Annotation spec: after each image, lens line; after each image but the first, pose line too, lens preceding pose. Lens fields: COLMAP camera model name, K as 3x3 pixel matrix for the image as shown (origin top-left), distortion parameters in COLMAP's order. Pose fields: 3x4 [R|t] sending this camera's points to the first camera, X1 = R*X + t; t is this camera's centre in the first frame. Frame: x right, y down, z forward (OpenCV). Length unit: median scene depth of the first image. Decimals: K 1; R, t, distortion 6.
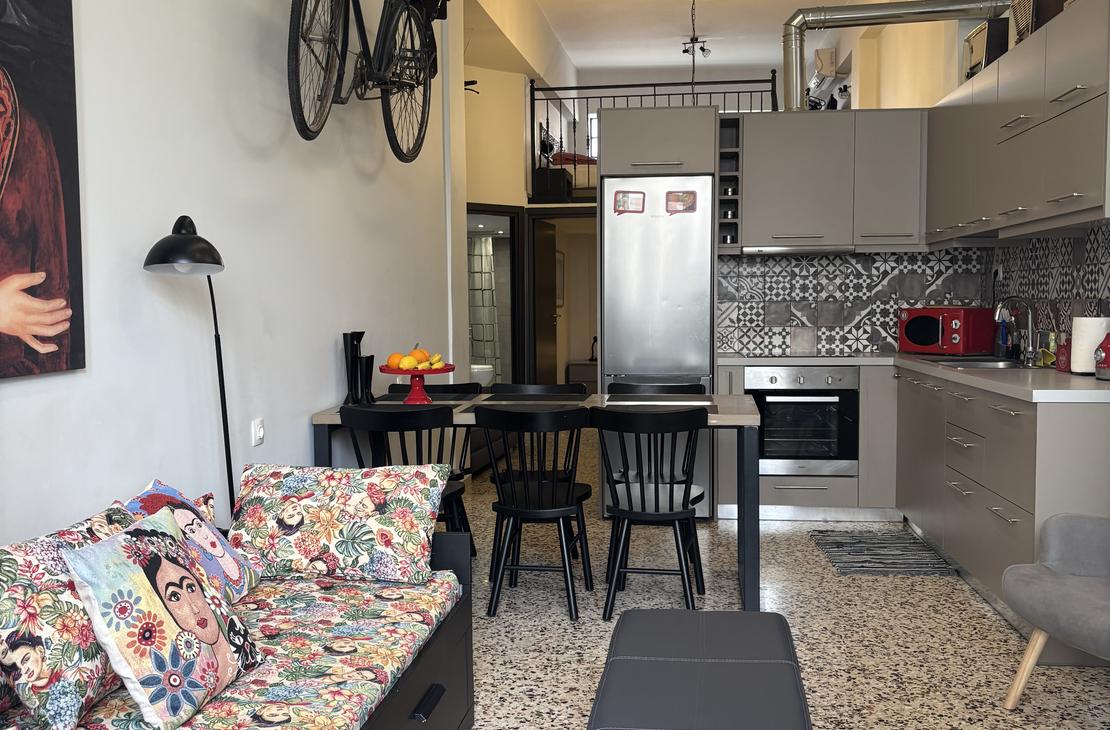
lens RADIAL K [[1120.2, 0, 557.6], [0, 1120.2, 375.7], [0, 0, 1]] dist [0.161508, -0.410928]
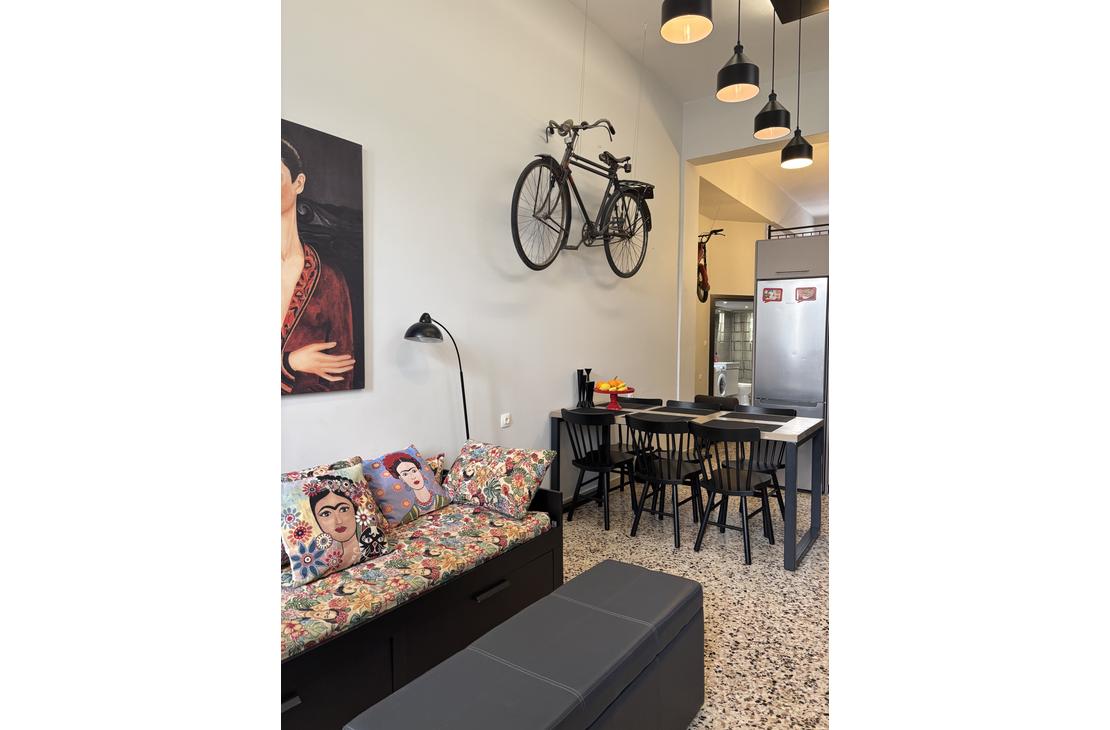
lens RADIAL K [[558.7, 0, 561.6], [0, 558.7, 362.9], [0, 0, 1]] dist [0.027343, -0.000250]
pose [[0.888793, 0.033372, -0.457093, 0.325988], [-0.047136, 0.998713, -0.018738, -0.045567], [0.455879, 0.038200, 0.889221, 0.238174]]
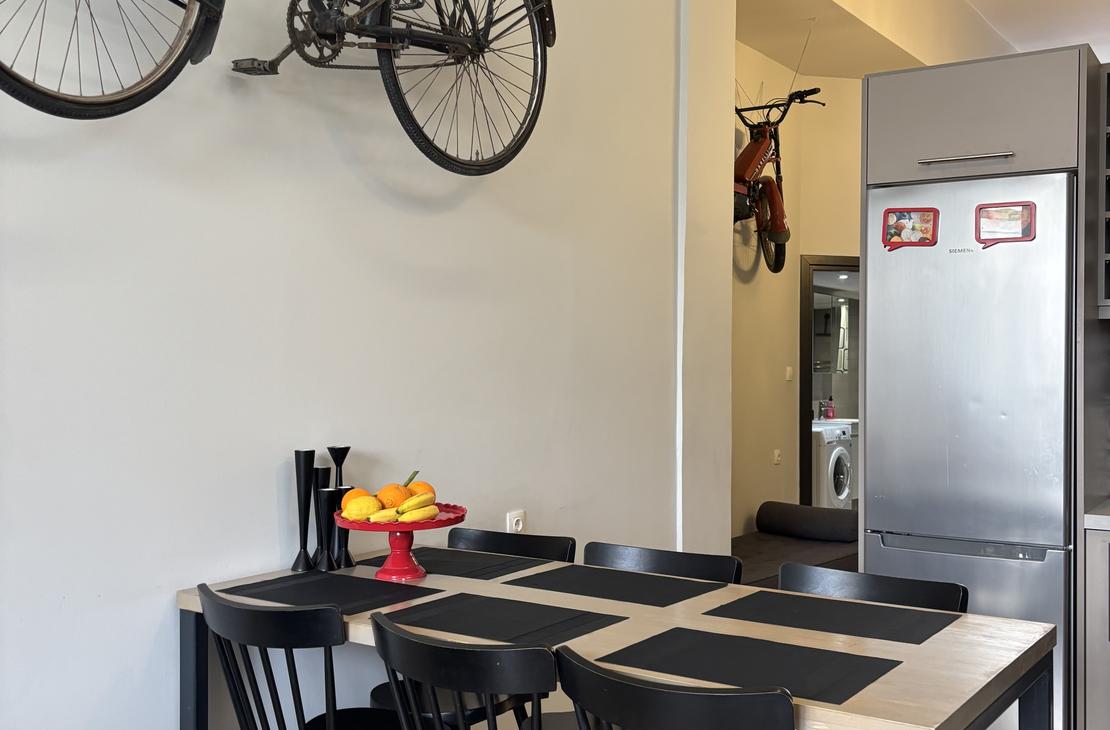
lens RADIAL K [[1135.1, 0, 555.0], [0, 1135.1, 365.0], [0, 0, 1]] dist [0.012602, -0.003464]
pose [[0.887186, 0.011593, -0.461267, 0.327868], [-0.046329, 0.996870, -0.064055, -0.077203], [0.459081, 0.078199, 0.884946, 0.798201]]
